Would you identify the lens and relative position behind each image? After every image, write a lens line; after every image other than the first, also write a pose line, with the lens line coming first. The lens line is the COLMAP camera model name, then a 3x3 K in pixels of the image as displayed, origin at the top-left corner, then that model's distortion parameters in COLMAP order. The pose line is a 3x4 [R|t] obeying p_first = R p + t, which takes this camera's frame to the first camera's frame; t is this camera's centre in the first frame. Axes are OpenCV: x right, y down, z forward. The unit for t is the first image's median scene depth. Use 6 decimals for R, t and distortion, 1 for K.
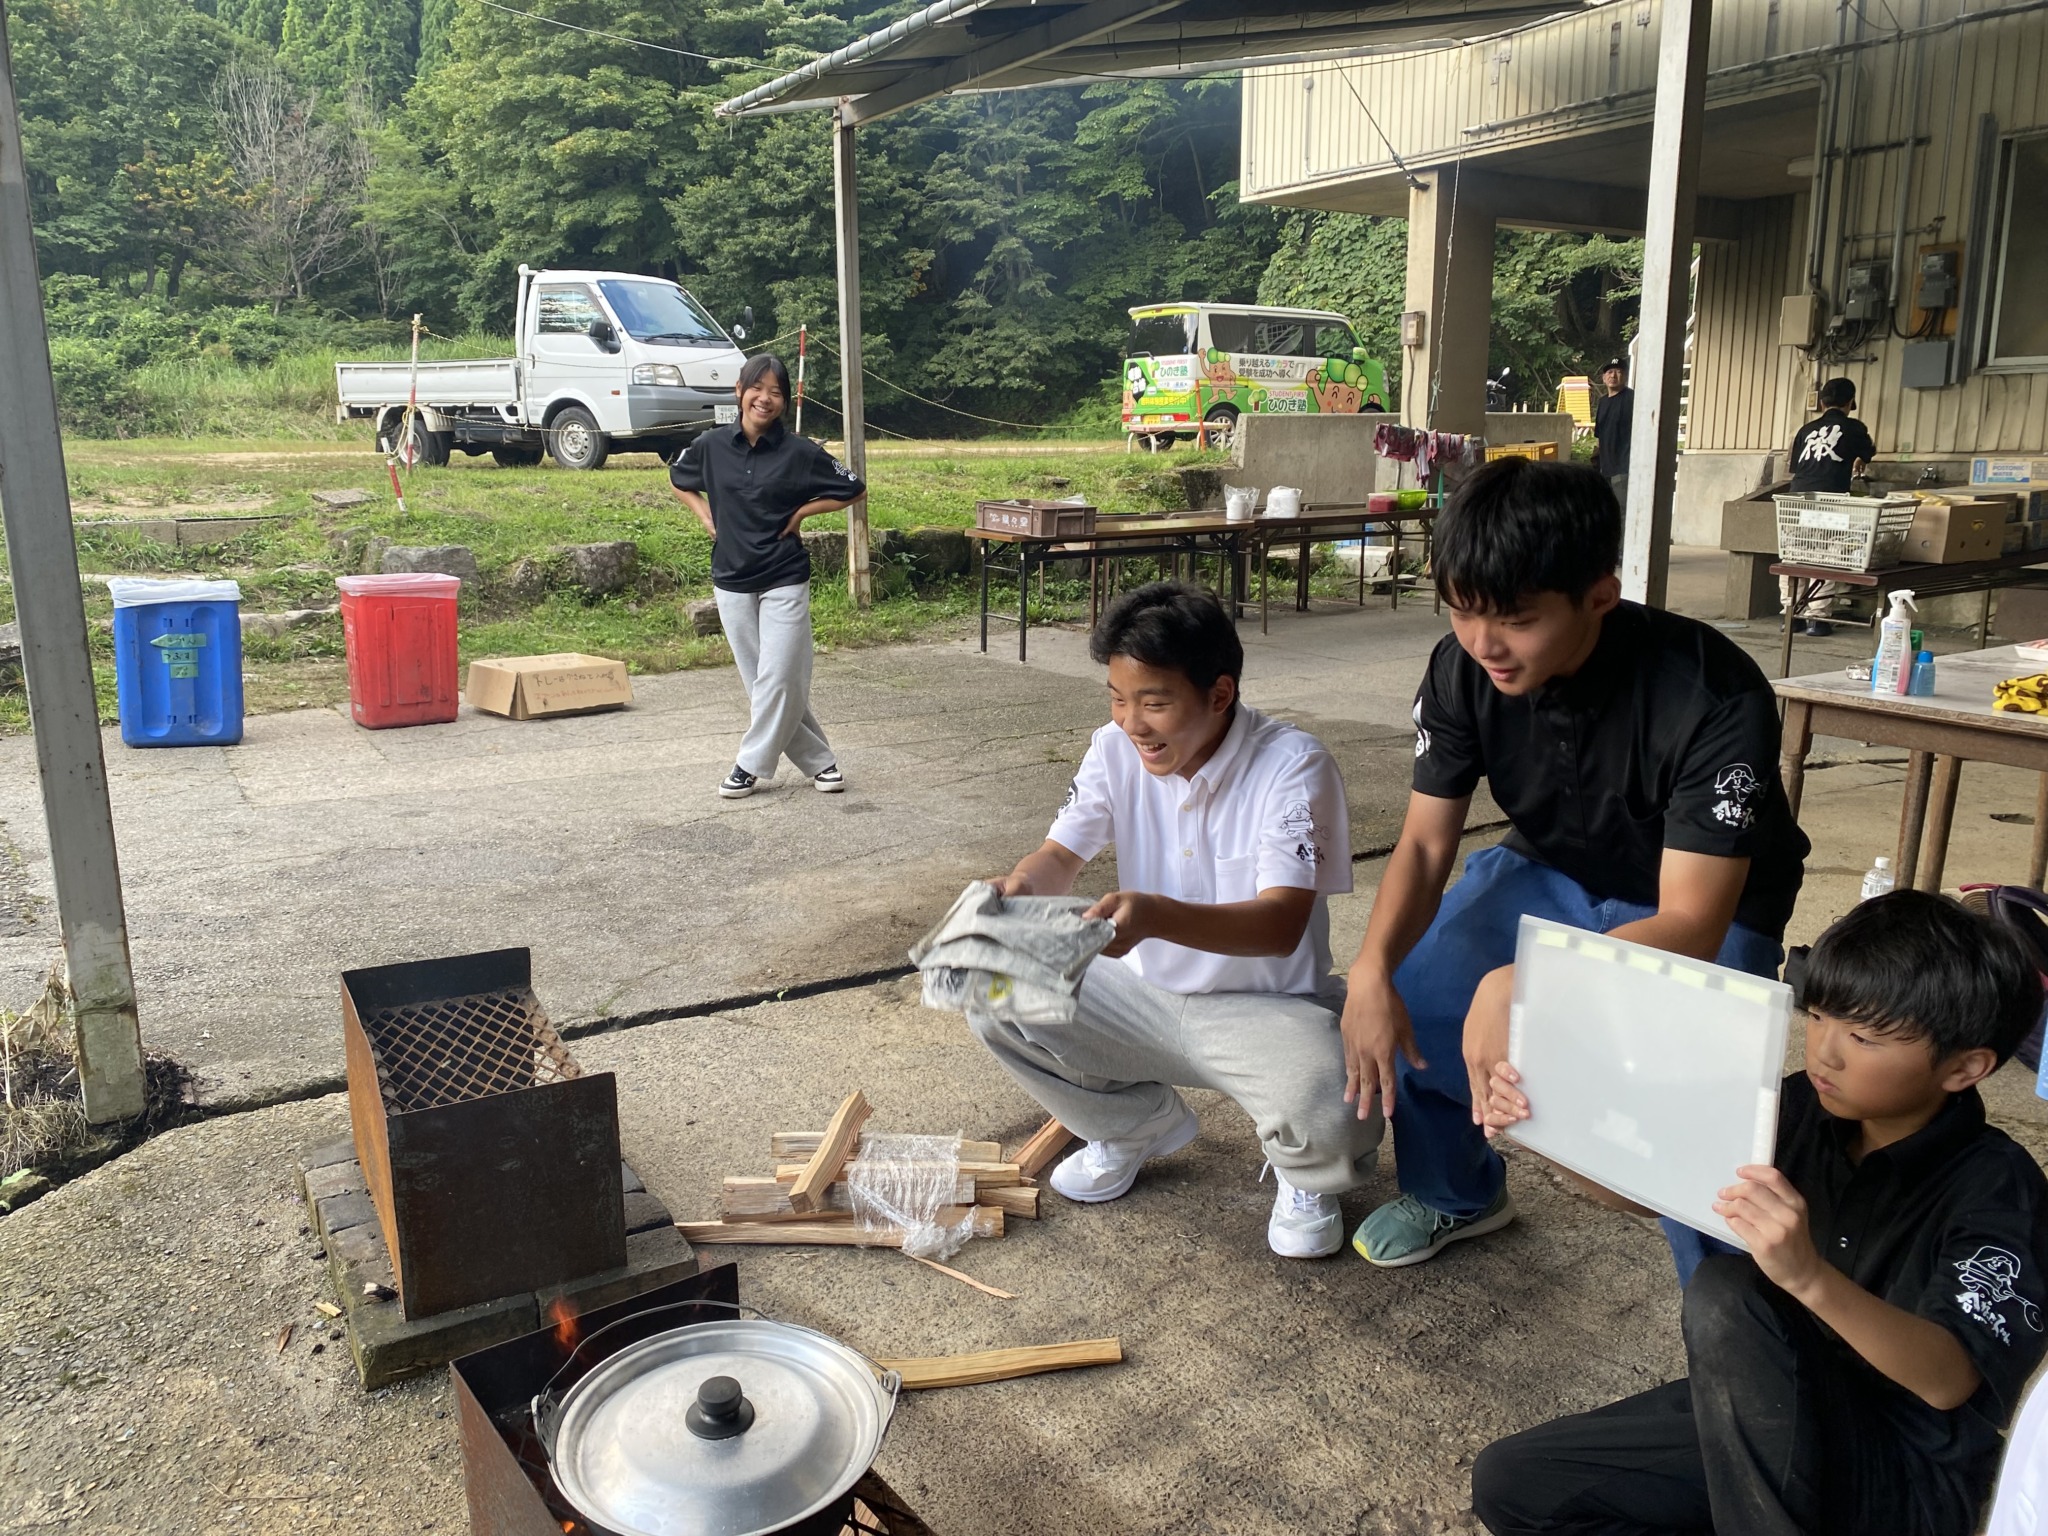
lens RADIAL K [[1556.2, 0, 989.0], [0, 1556.2, 773.1], [0, 0, 1]] dist [-0.001512, -0.005151]
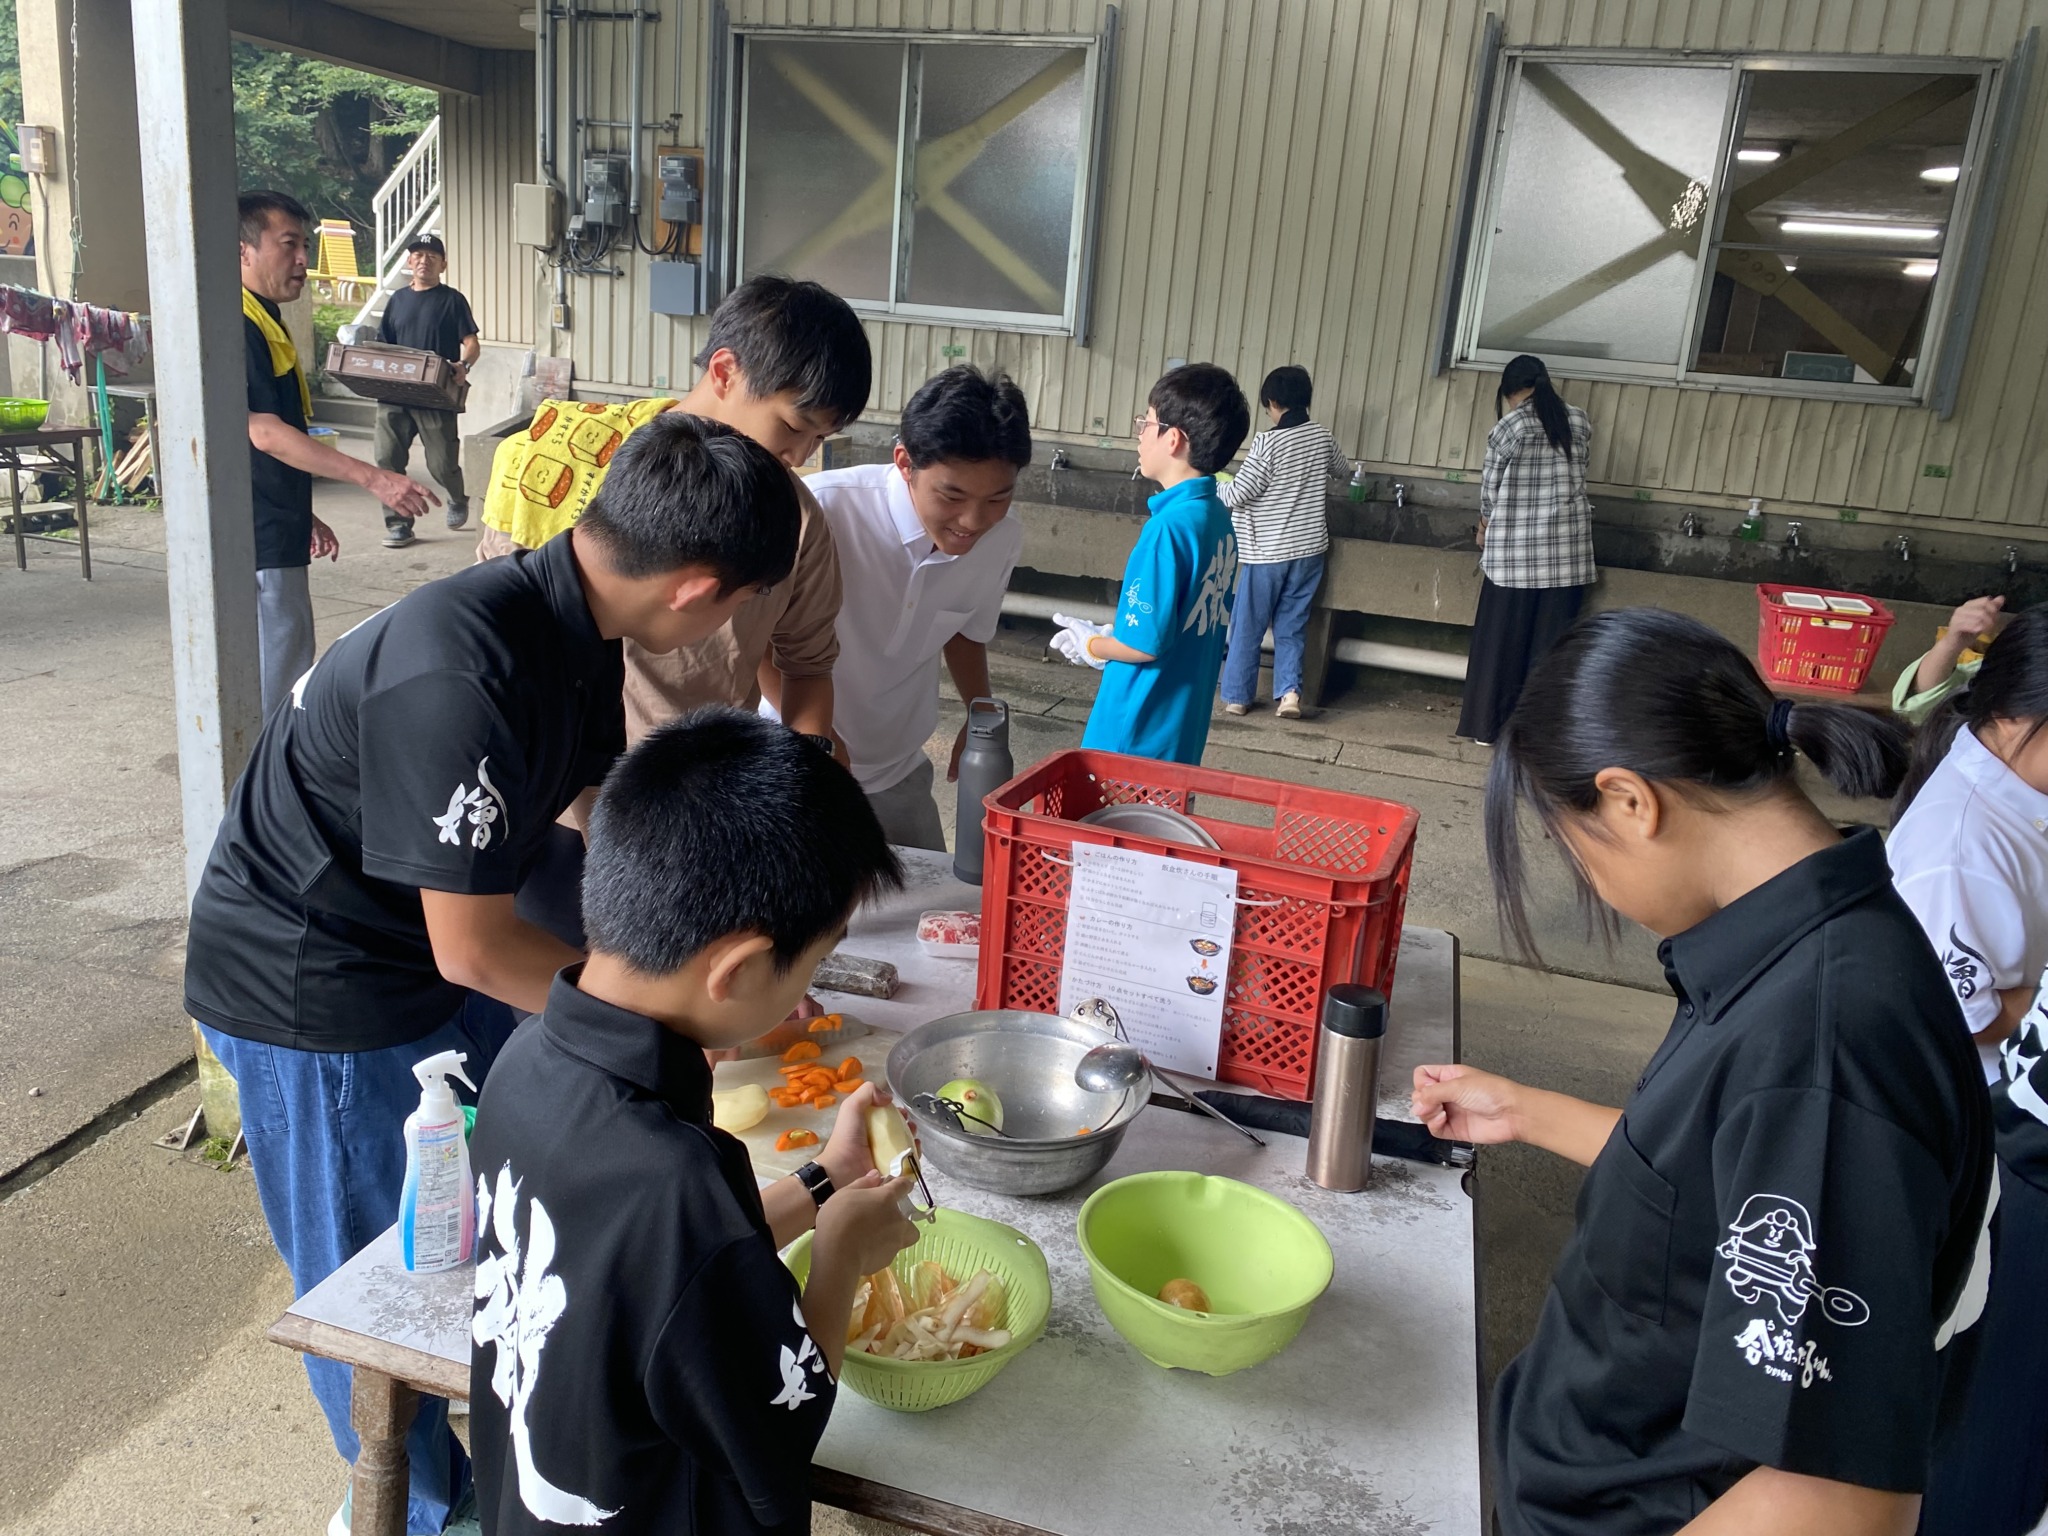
lens RADIAL K [[1556.2, 0, 989.0], [0, 1556.2, 773.1], [0, 0, 1]] dist [-0.001512, -0.005151]
pose [[0.754280, -0.111259, 0.647058, 0.138982], [0.044730, 0.991955, 0.118422, -0.086512], [-0.655028, -0.060380, 0.753188, 0.207783]]
